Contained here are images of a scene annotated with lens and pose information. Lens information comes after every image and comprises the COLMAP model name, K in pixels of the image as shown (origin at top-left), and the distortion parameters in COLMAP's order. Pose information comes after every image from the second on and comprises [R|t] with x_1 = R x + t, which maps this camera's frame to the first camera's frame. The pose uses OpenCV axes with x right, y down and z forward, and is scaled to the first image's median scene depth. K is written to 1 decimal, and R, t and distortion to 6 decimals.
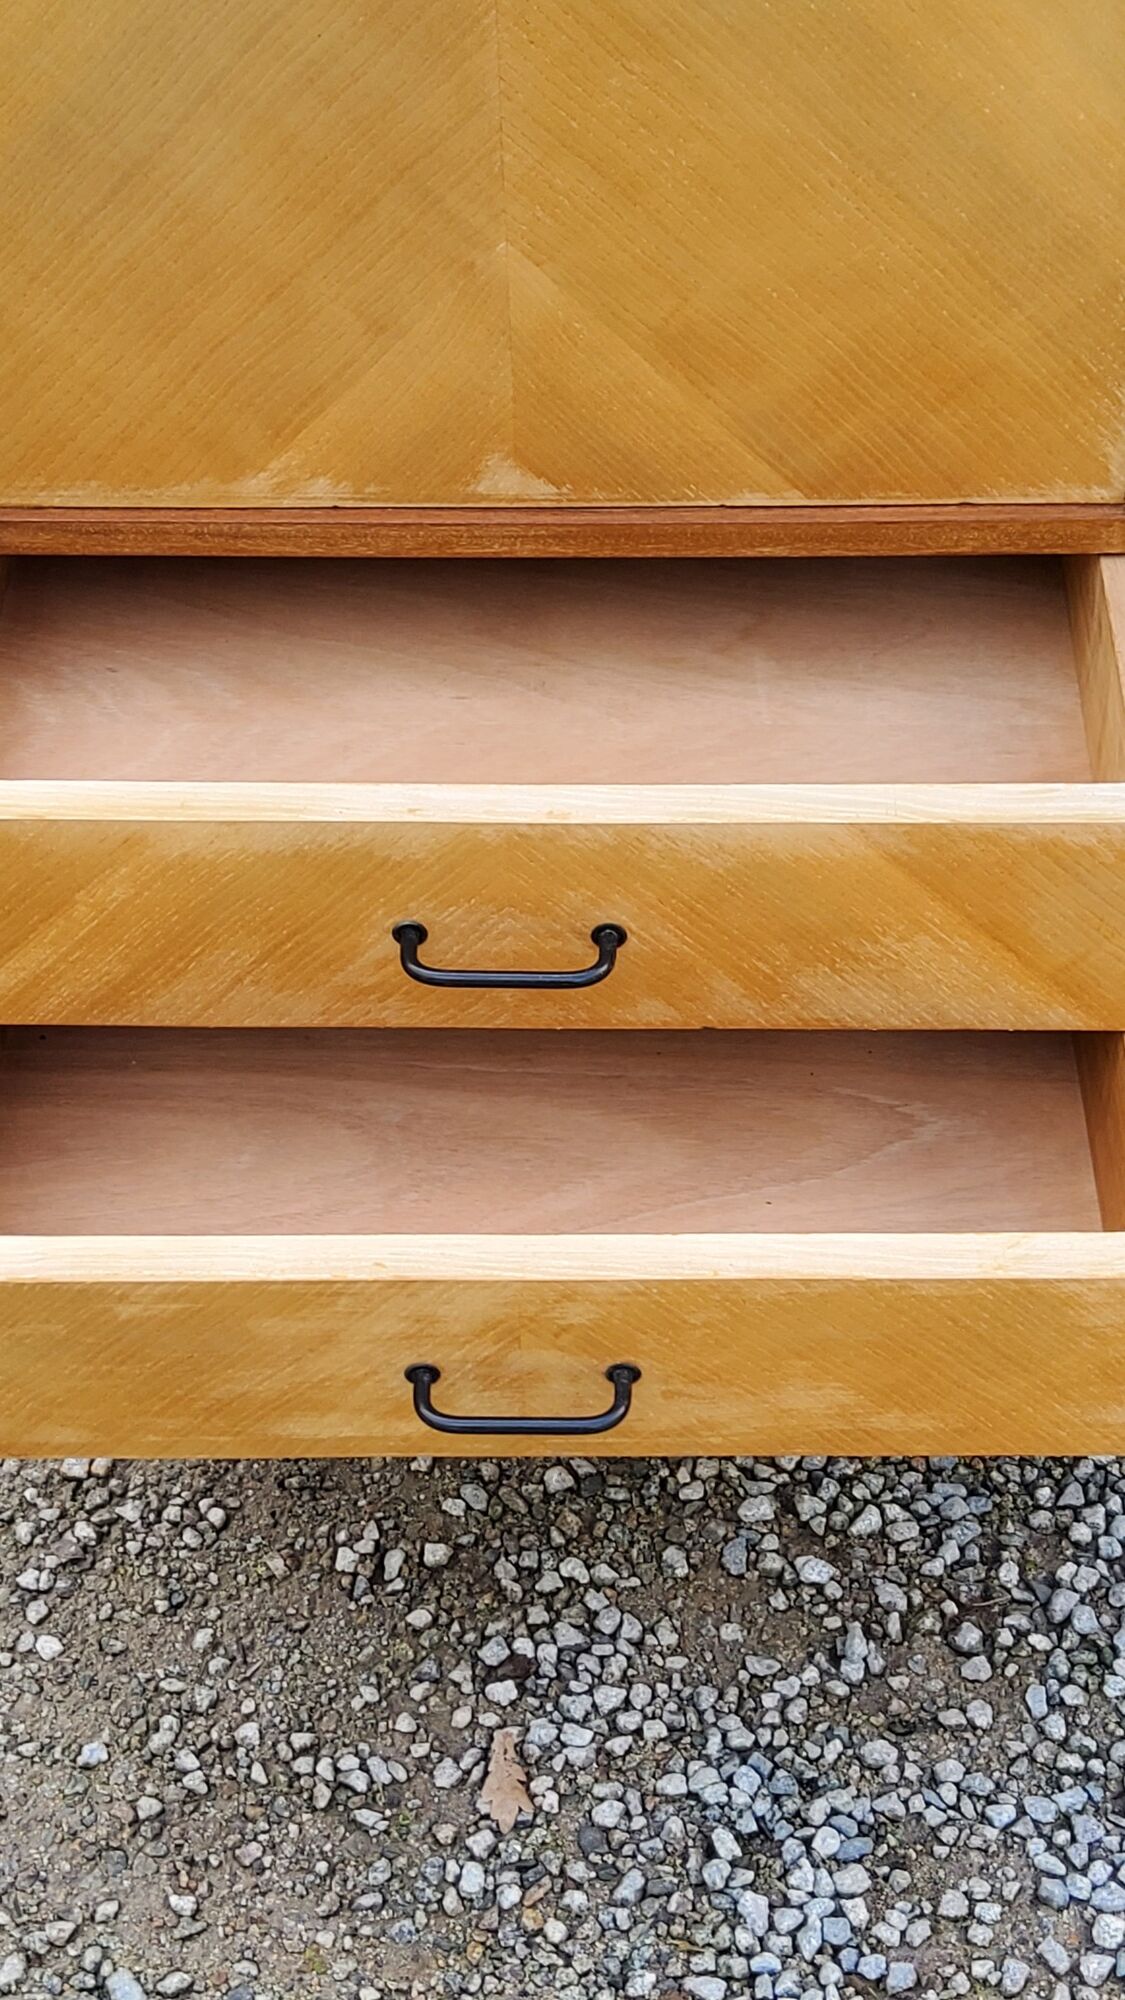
lens RADIAL K [[2988.9, 0, 588.4], [0, 2988.9, 983.2], [0, 0, 1]] dist [0.103674, 0.000000]
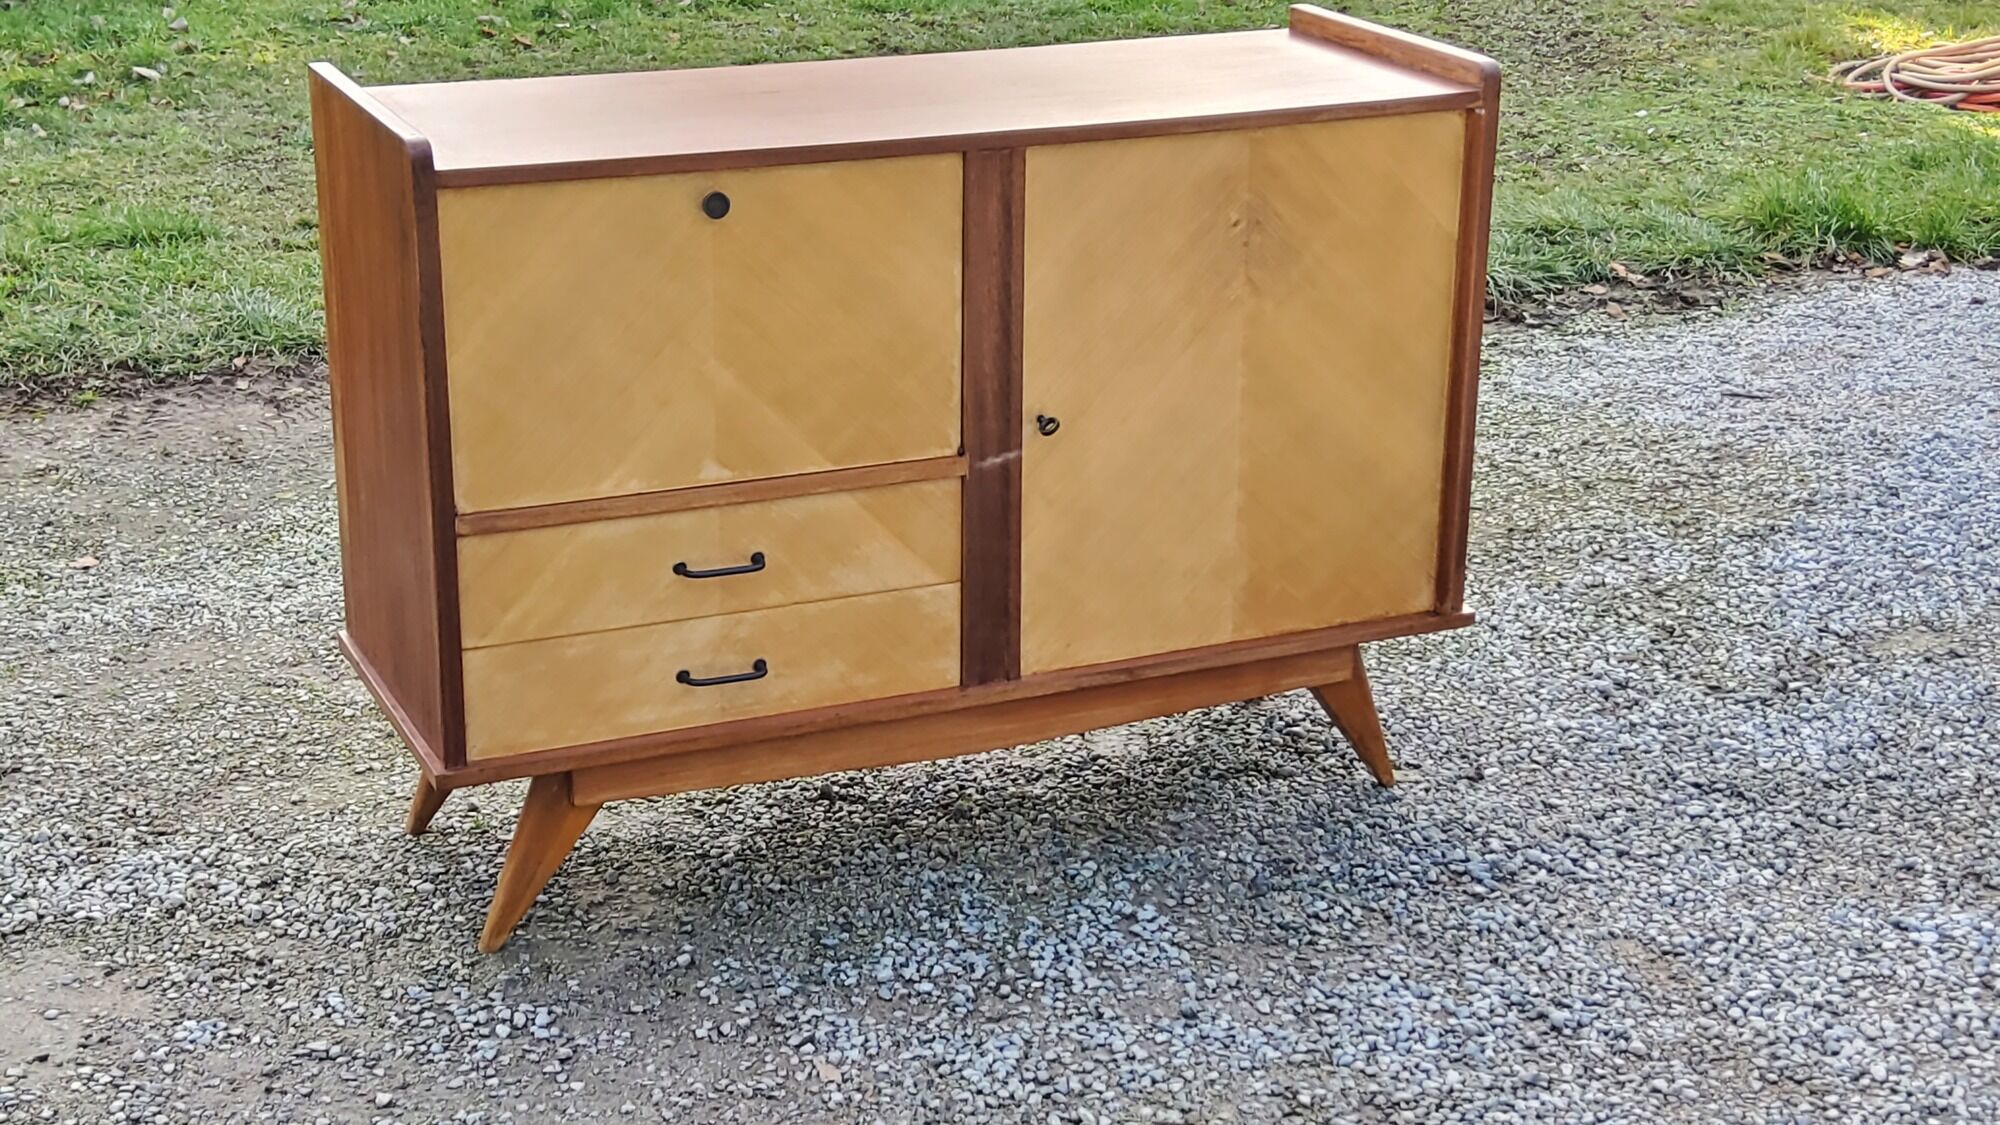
lens RADIAL K [[2988.9, 0, 1011.0], [0, 2988.9, 526.0], [0, 0, 1]] dist [0.103674, 0.000000]
pose [[0.897864, -0.107154, 0.427033, -0.804070], [0.277868, 0.890272, -0.360841, 0.759264], [-0.341510, 0.442645, 0.829118, -0.957518]]
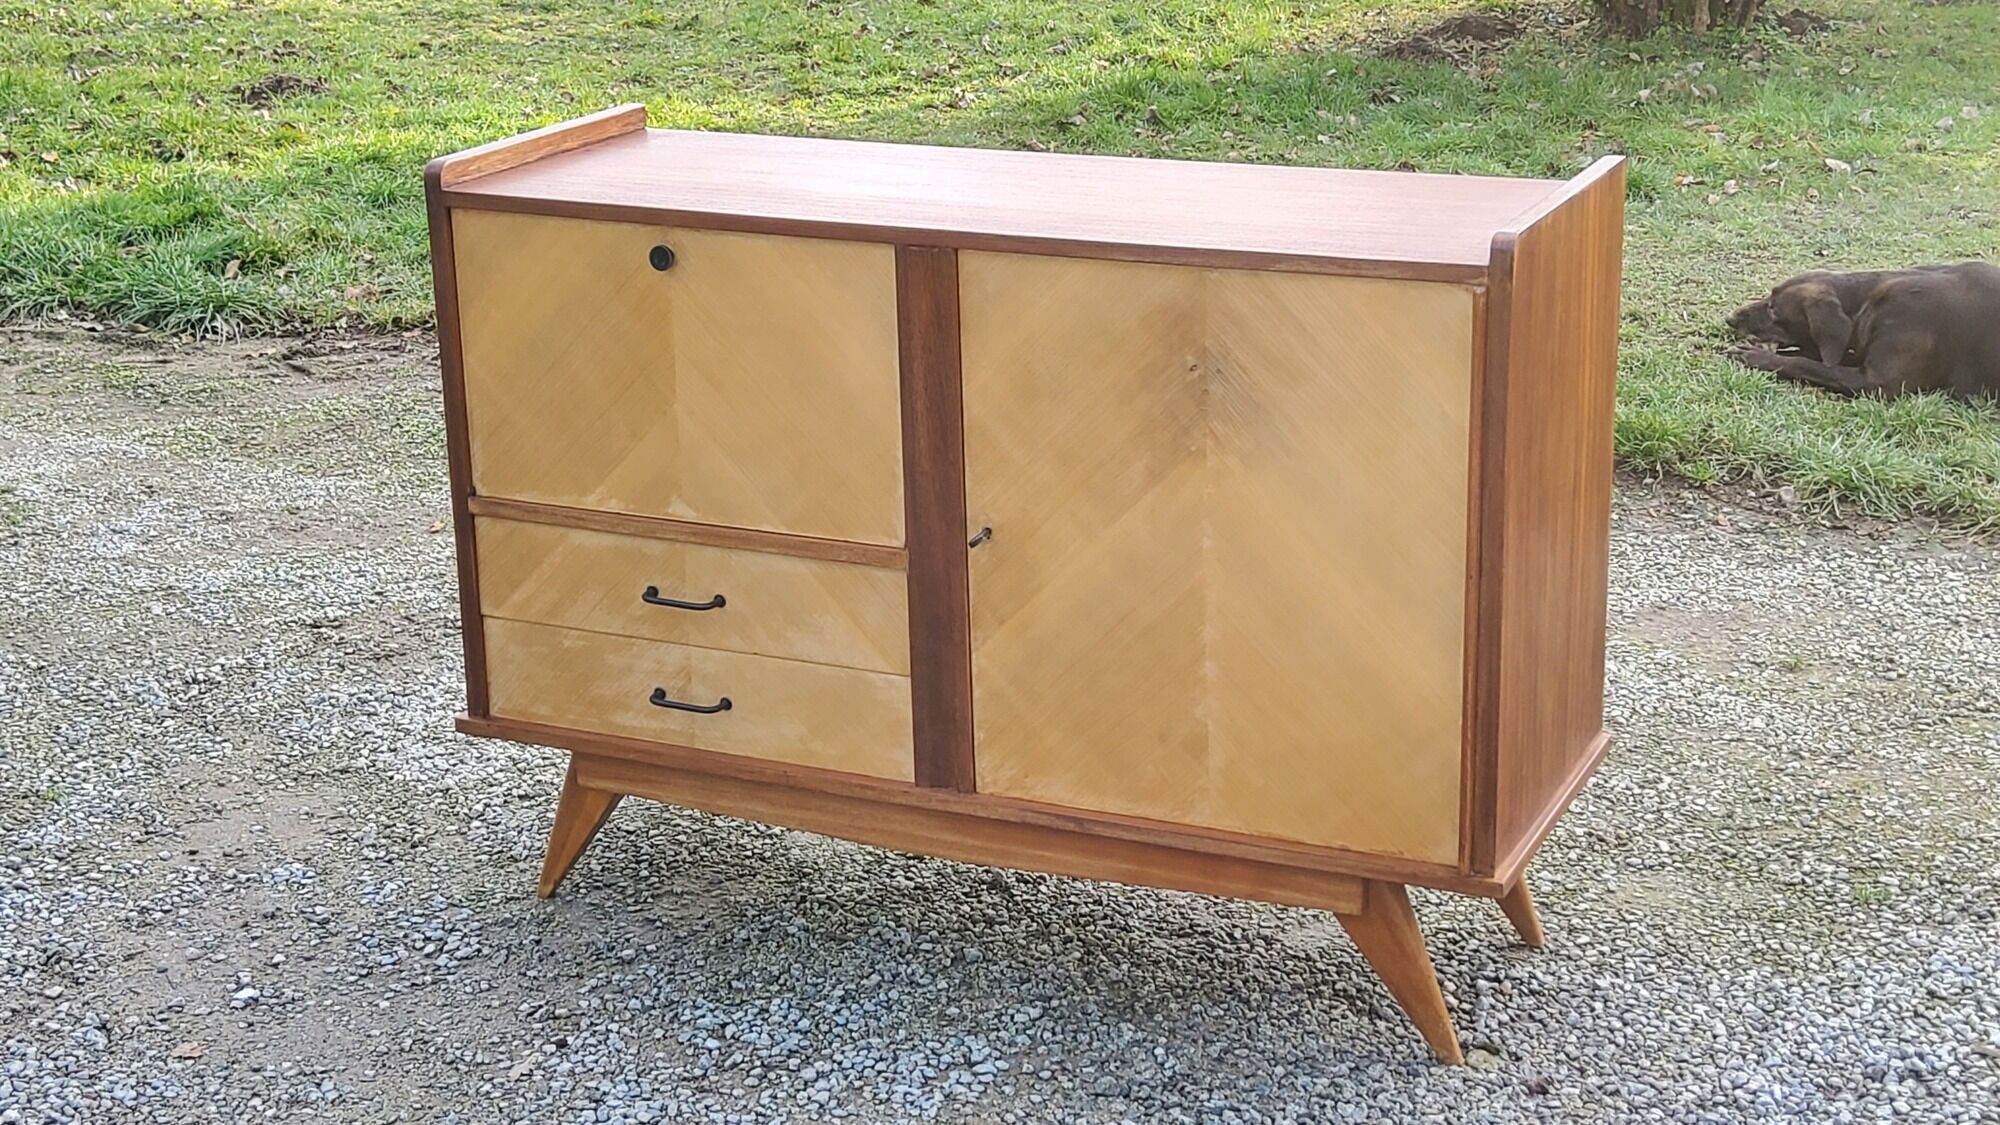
lens RADIAL K [[2988.9, 0, 999.0], [0, 2988.9, 516.9], [0, 0, 1]] dist [0.103674, 0.000000]
pose [[0.916686, 0.119416, -0.381348, 1.142823], [-0.277227, 0.877350, -0.391666, 0.721373], [0.287804, 0.464755, 0.837360, -0.963219]]
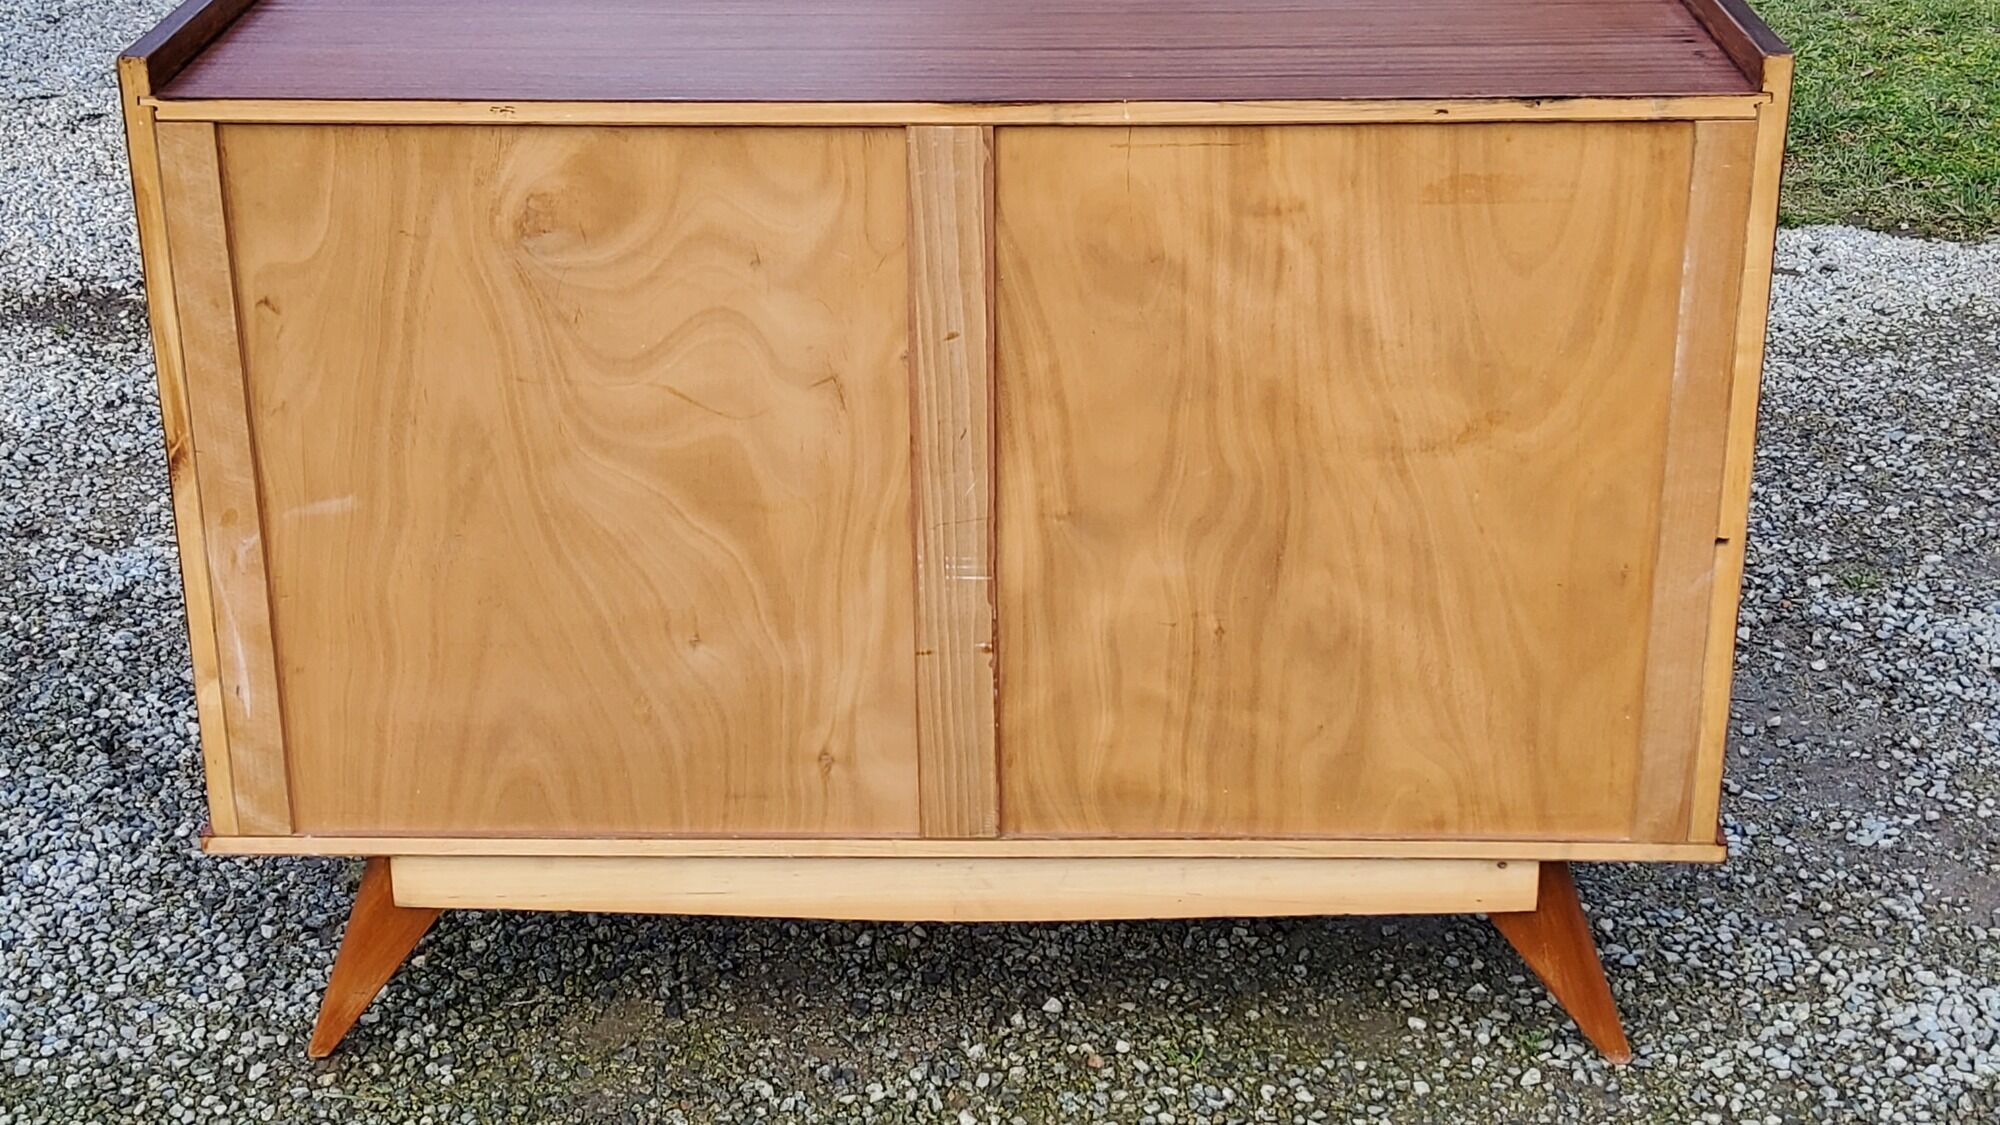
lens RADIAL K [[2988.9, 0, 982.3], [0, 2988.9, 552.0], [0, 0, 1]] dist [0.103674, 0.000000]
pose [[-0.999564, 0.026308, 0.013427, 0.177808], [0.022607, 0.388884, 0.921009, -1.974459], [0.019008, 0.920911, -0.389309, 1.910383]]
